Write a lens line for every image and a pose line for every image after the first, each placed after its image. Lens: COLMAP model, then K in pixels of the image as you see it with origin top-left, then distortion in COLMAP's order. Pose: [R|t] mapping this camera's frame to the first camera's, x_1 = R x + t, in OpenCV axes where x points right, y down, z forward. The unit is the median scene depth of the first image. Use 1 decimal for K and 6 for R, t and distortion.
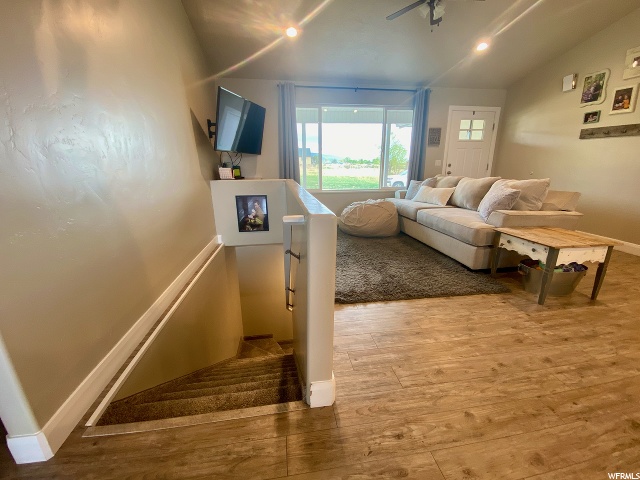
lens RADIAL K [[251.9, 0, 320.0], [0, 251.9, 240.0], [0, 0, 1]] dist [0.002295, -0.014073]
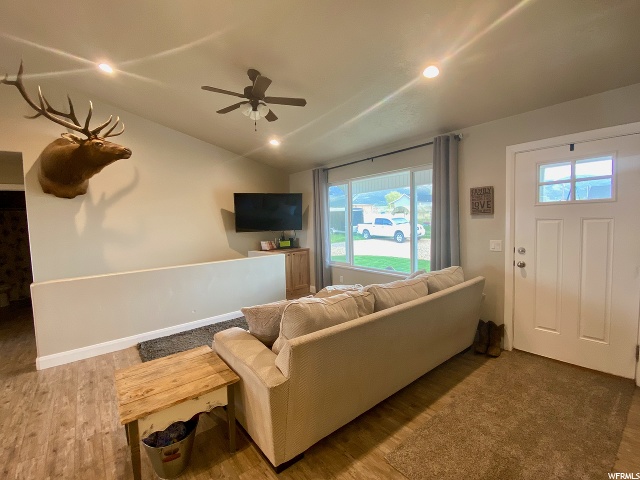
lens RADIAL K [[286.4, 0, 320.0], [0, 286.4, 240.0], [0, 0, 1]] dist [0.031321, -0.023455]
pose [[0.517816, 0.047382, -0.854179, 1.038915], [-0.214254, 0.973827, -0.075865, -0.240850], [0.828228, 0.222295, 0.514415, 0.457688]]
